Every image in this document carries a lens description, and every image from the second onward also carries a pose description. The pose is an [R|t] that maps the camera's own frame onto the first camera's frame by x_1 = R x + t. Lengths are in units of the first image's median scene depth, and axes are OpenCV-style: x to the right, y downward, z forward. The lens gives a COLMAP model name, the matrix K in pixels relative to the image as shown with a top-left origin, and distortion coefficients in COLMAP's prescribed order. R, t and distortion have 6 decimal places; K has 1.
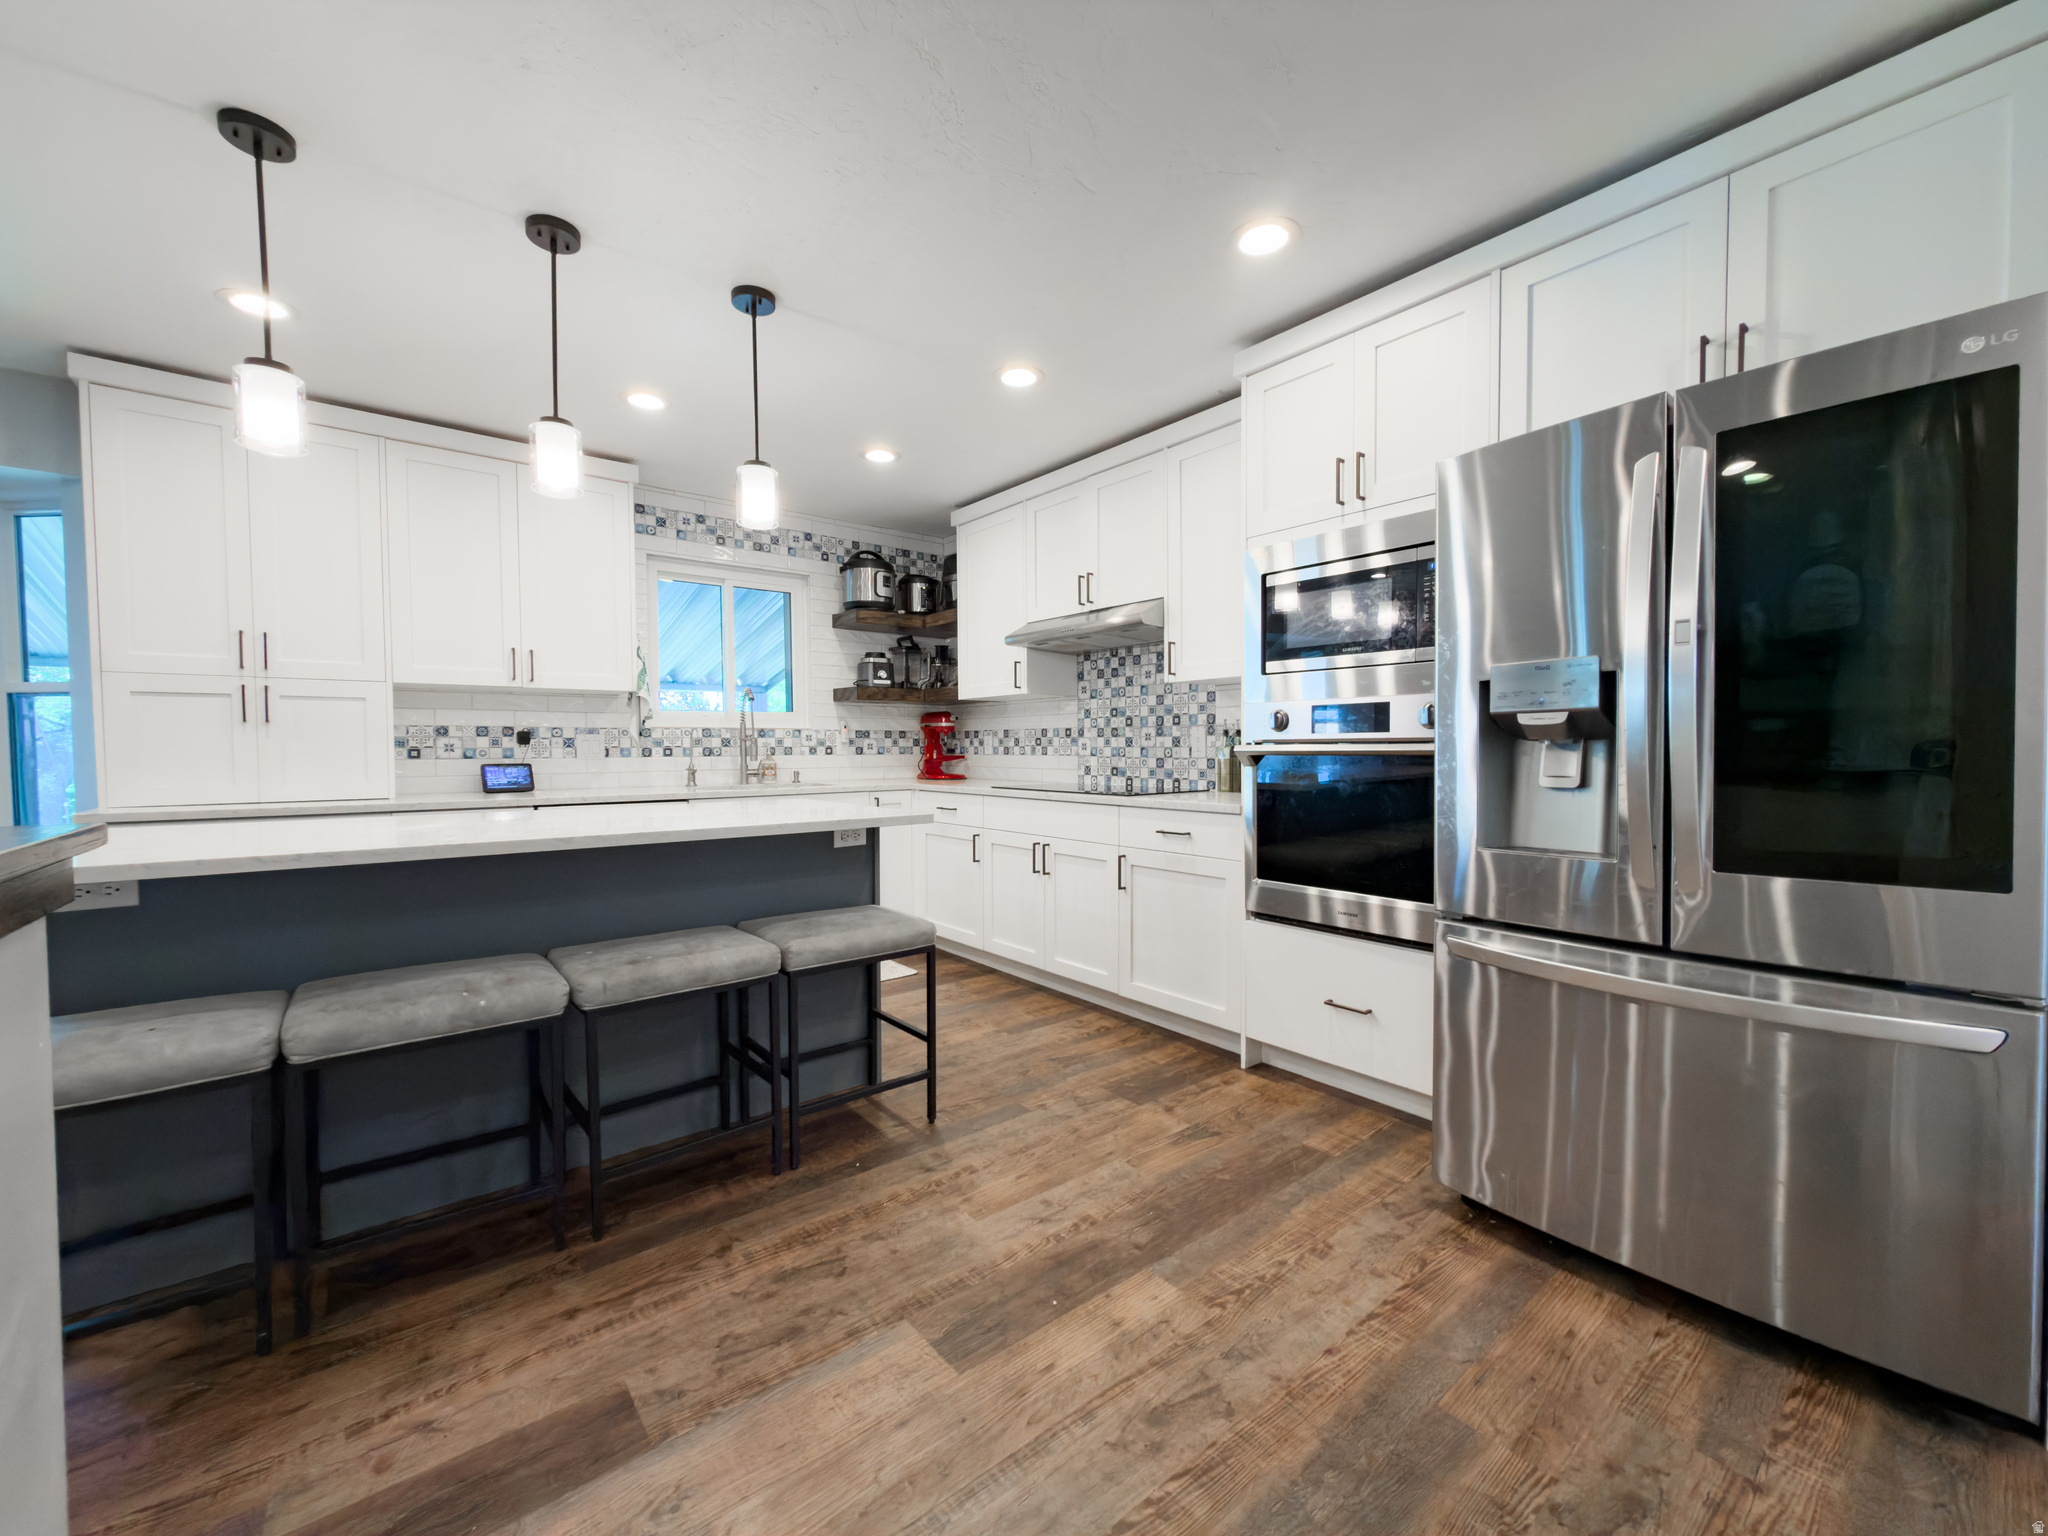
lens RADIAL K [[815.2, 0, 1019.7], [0, 815.2, 765.1], [0, 0, 1]] dist [0.003696, 0.000013]
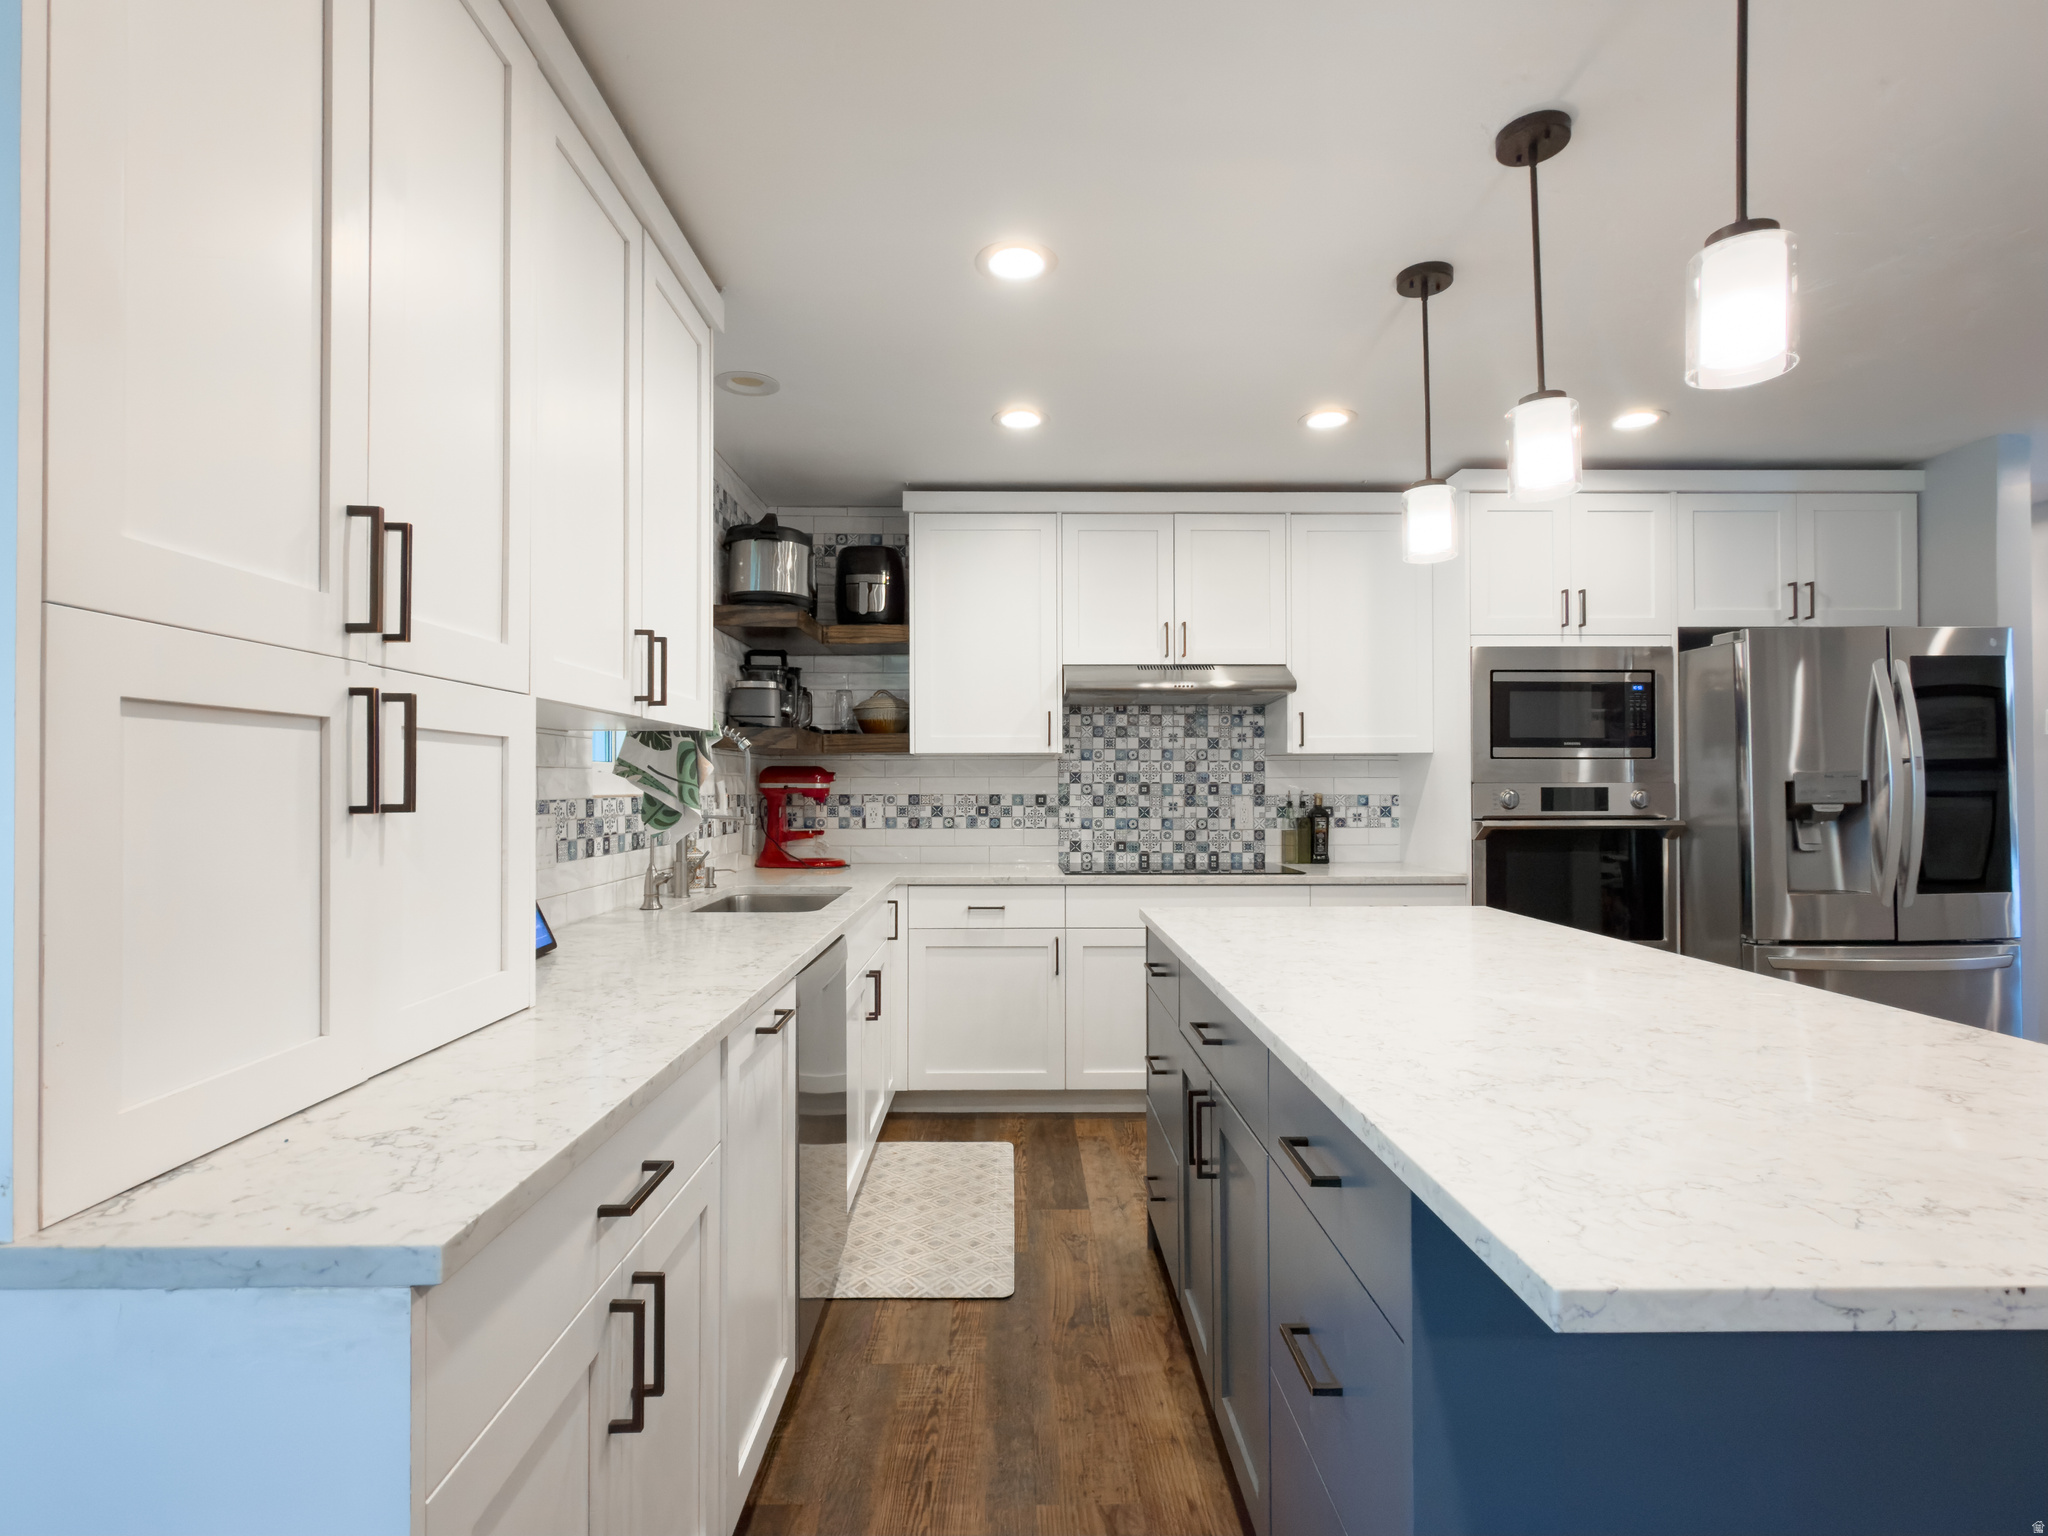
lens RADIAL K [[1012.9, 0, 1015.0], [0, 1012.9, 767.4], [0, 0, 1]] dist [-0.000463, -0.000022]
pose [[0.622880, 0.018508, 0.782099, -0.789914], [0.017569, 0.999137, -0.037636, -0.037376], [-0.782120, 0.037183, 0.622017, 0.420917]]
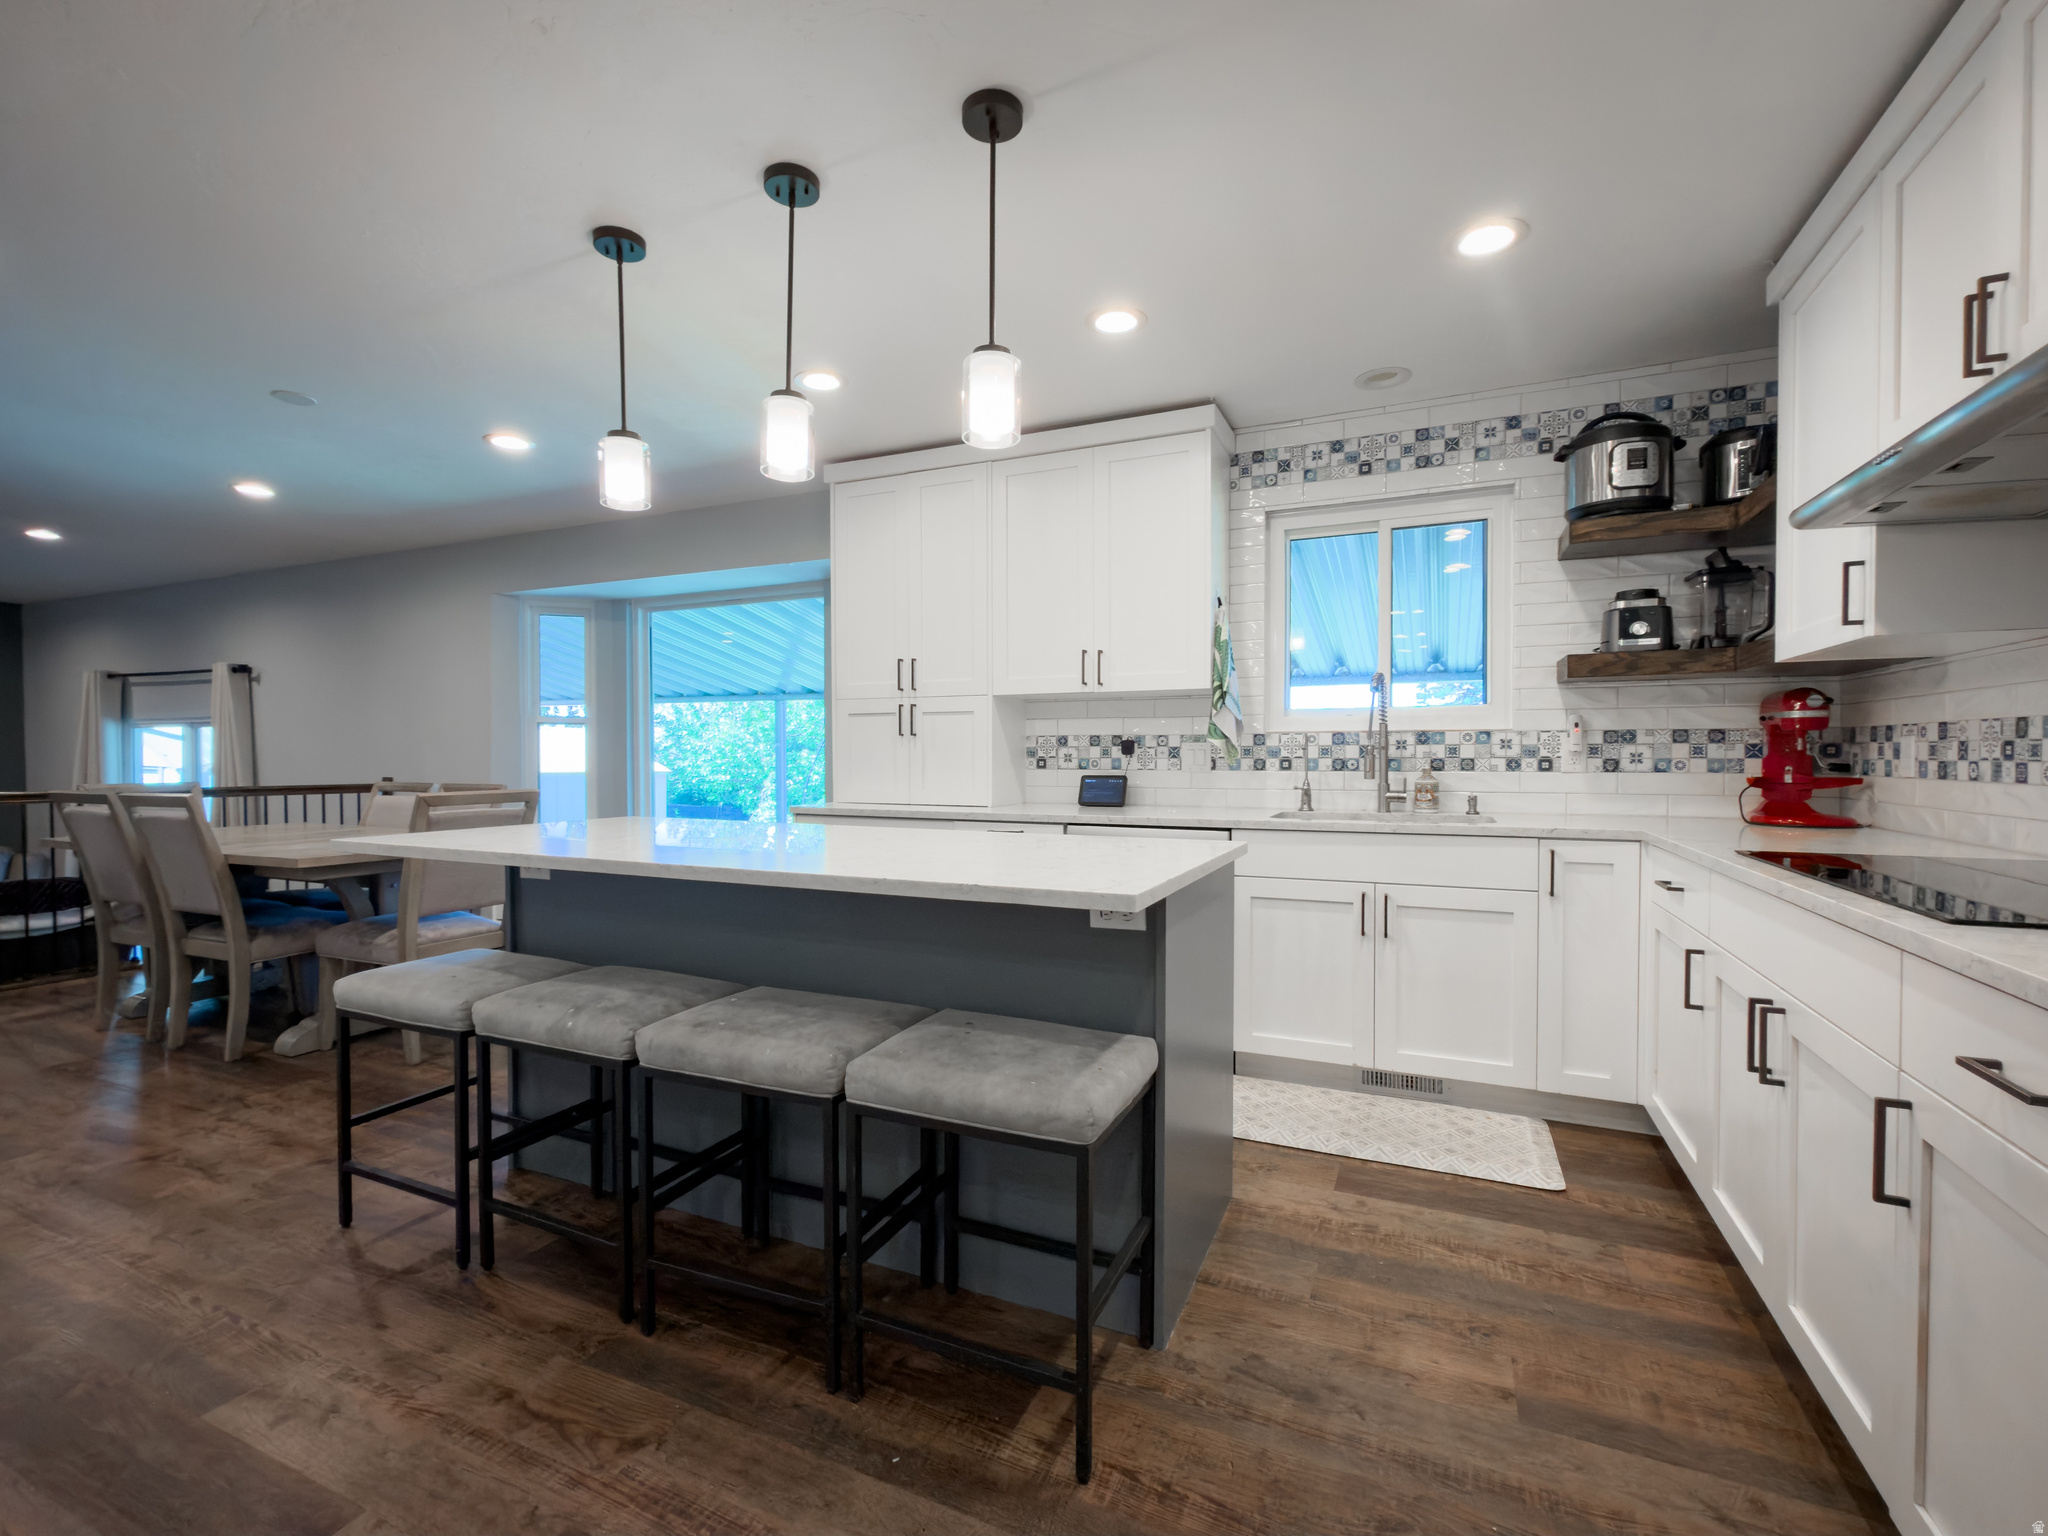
lens RADIAL K [[909.1, 0, 1024.1], [0, 909.1, 772.6], [0, 0, 1]] dist [-0.000945, 0.000092]
pose [[0.451907, 0.021418, -0.891808, 0.226606], [-0.020045, 0.999703, 0.013852, -0.015699], [0.891840, 0.011617, 0.452202, 0.405682]]
